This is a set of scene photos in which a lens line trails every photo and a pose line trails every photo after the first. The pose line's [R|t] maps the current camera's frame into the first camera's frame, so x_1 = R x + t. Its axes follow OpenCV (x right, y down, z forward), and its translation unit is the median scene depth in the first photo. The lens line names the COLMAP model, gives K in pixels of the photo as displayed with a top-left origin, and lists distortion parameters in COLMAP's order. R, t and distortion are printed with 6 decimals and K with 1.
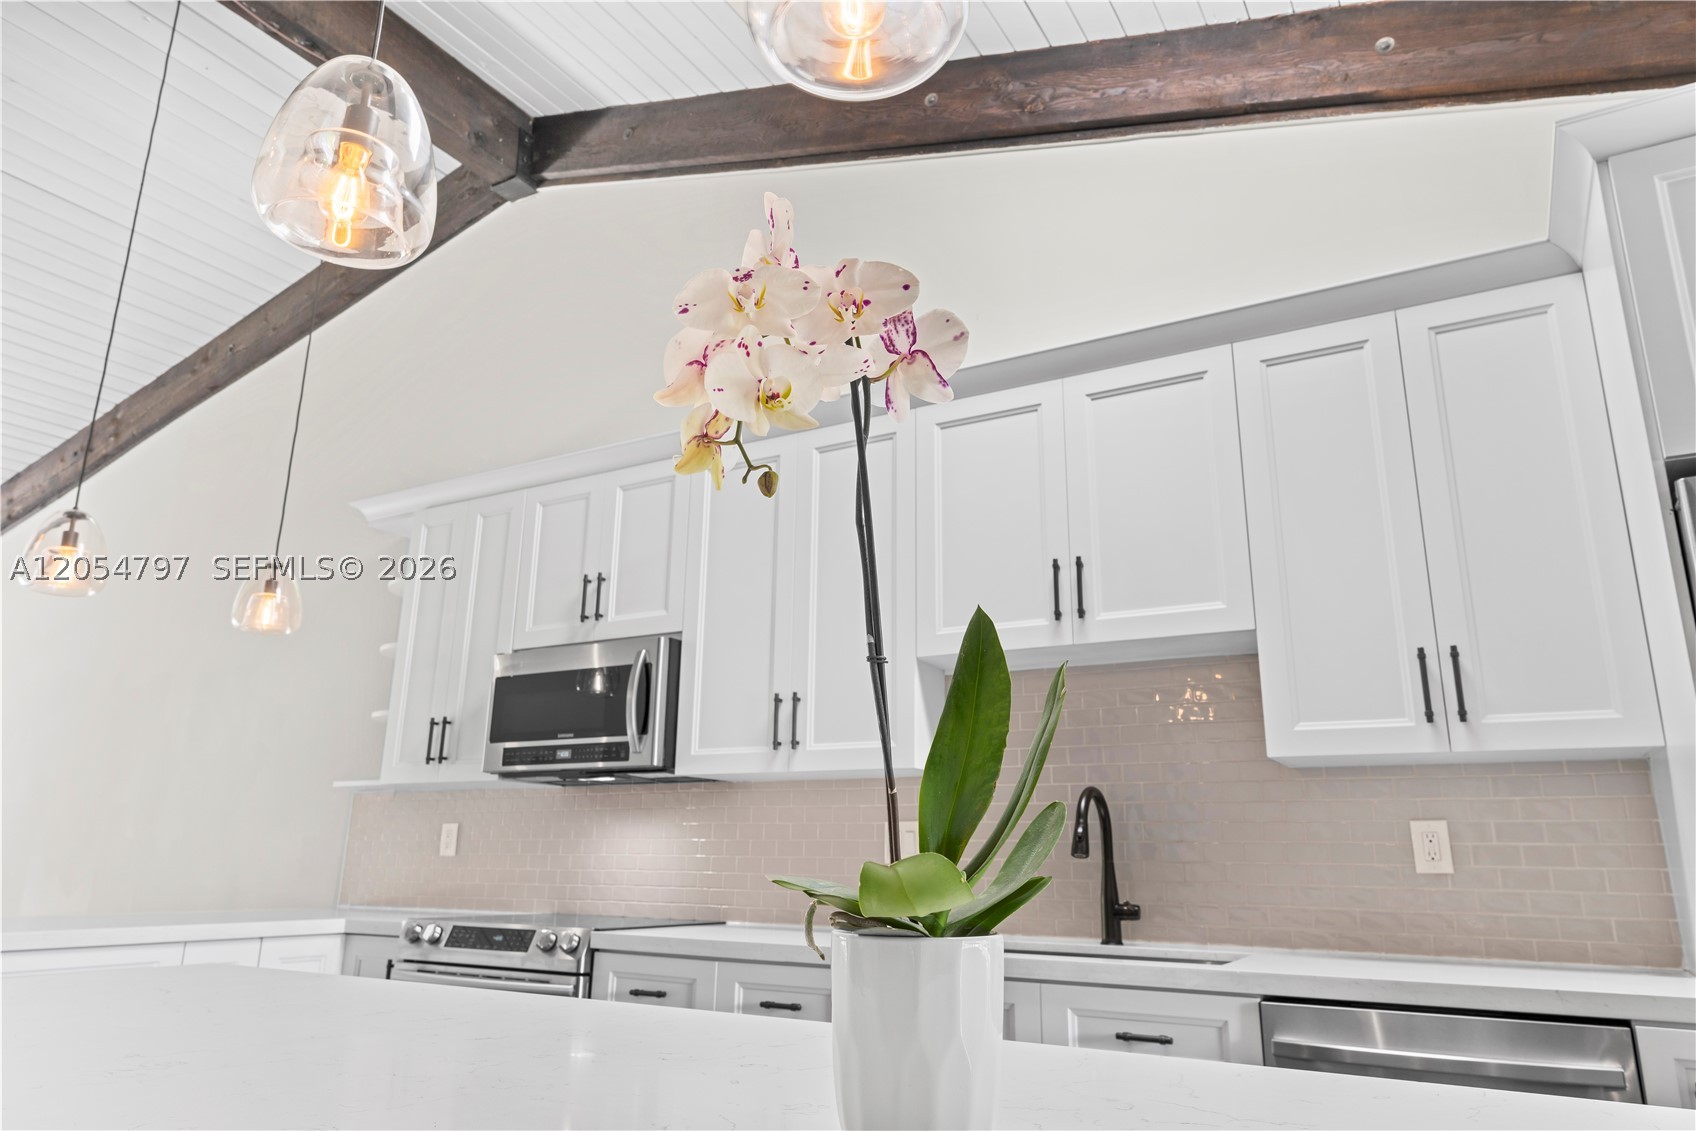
lens RADIAL K [[1105.1, 0, 848.0], [0, 1105.1, 565.5], [0, 0, 1]] dist [0.011351, 0.001619]
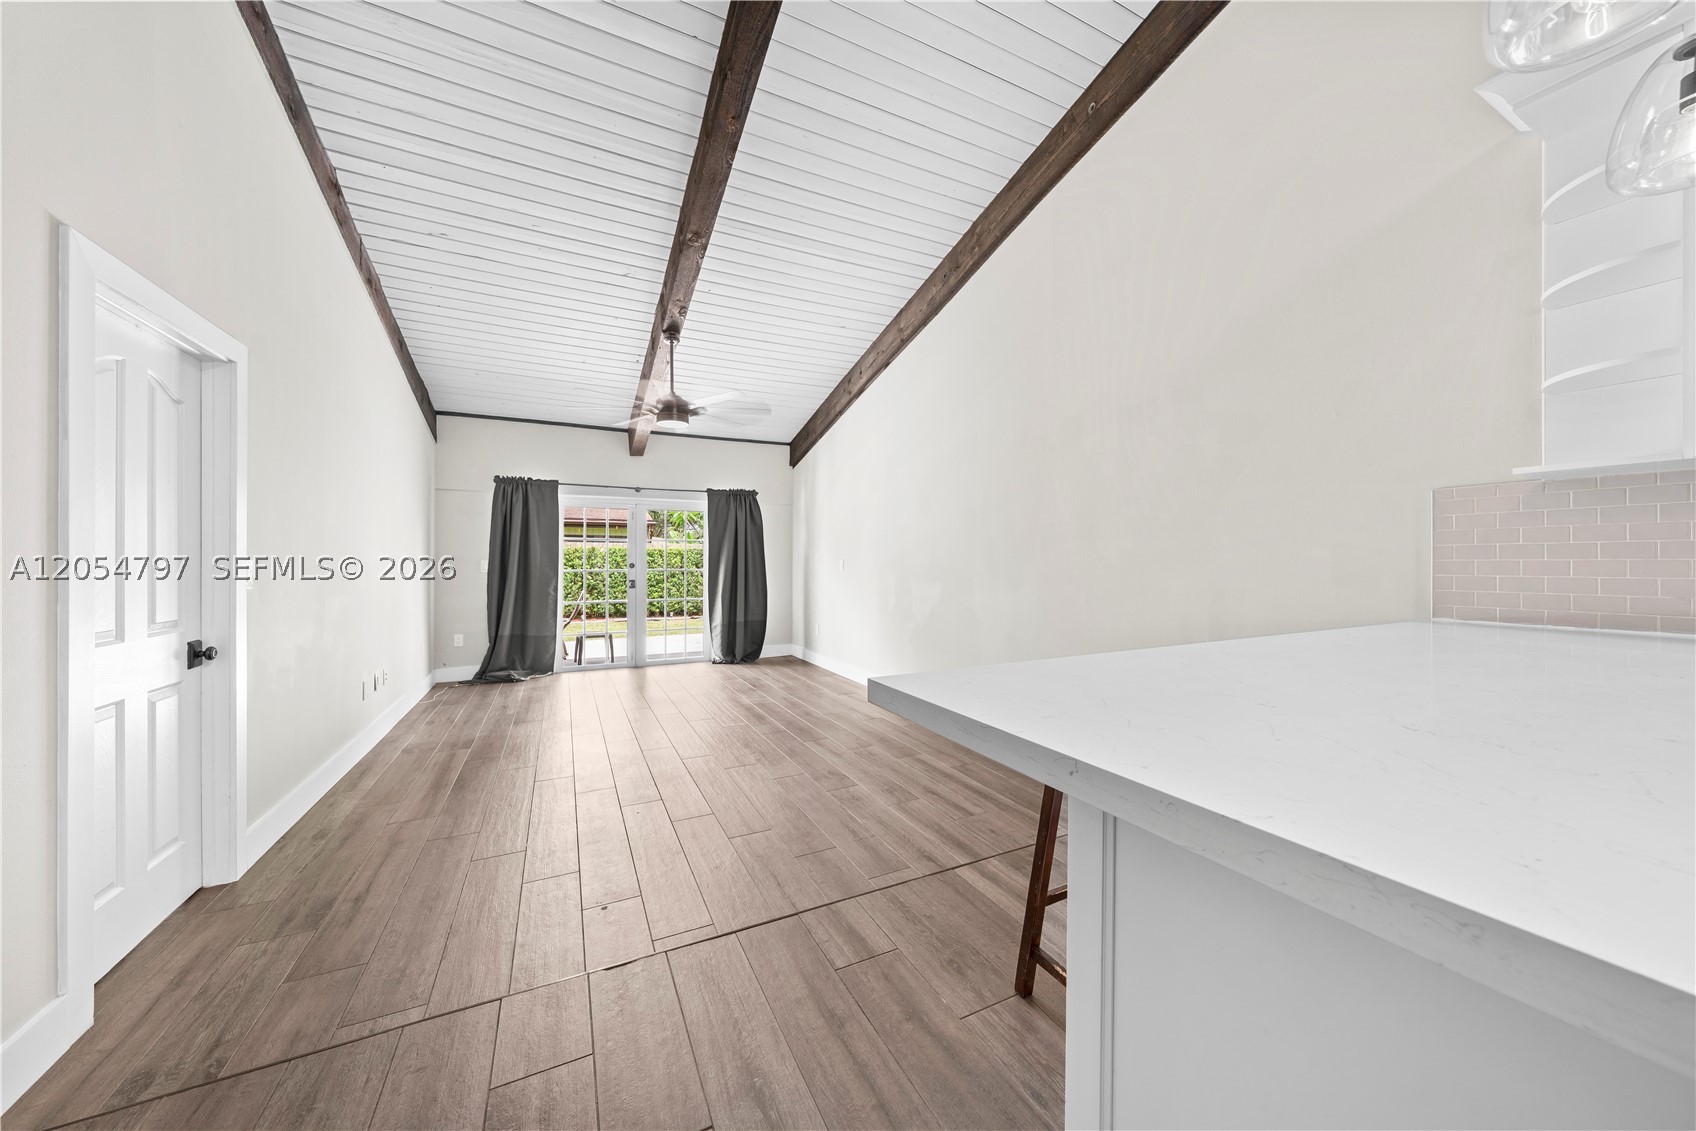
lens RADIAL K [[569.1, 0, 846.2], [0, 569.1, 557.1], [0, 0, 1]] dist [-0.000526, 0.000042]
pose [[0.832209, -0.014792, -0.554265, -0.761274], [0.154105, 0.966428, 0.205592, 0.127721], [0.532617, -0.256511, 0.806549, 0.526133]]
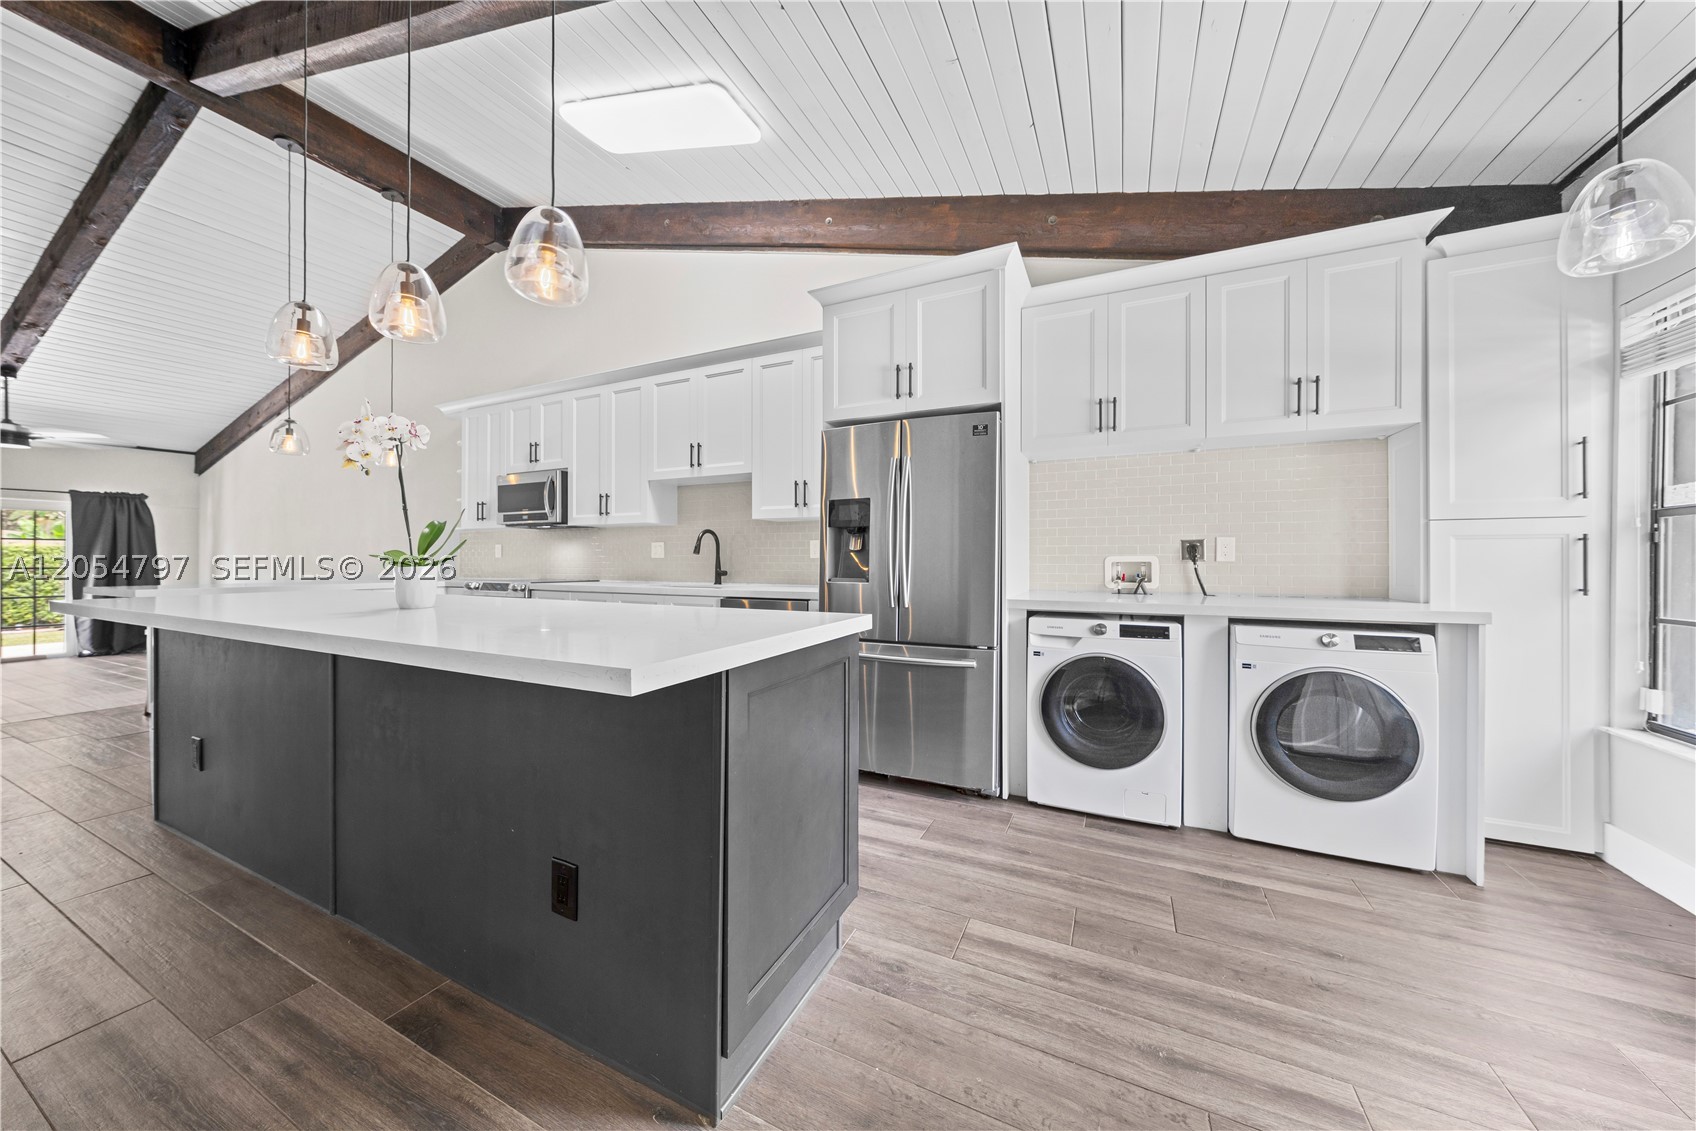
lens RADIAL K [[569.1, 0, 846.2], [0, 569.1, 557.1], [0, 0, 1]] dist [-0.000526, 0.000042]
pose [[0.997219, -0.013365, 0.073321, 0.377903], [-0.005908, 0.966516, 0.256536, -0.078021], [-0.074294, -0.256256, 0.963750, -0.320951]]
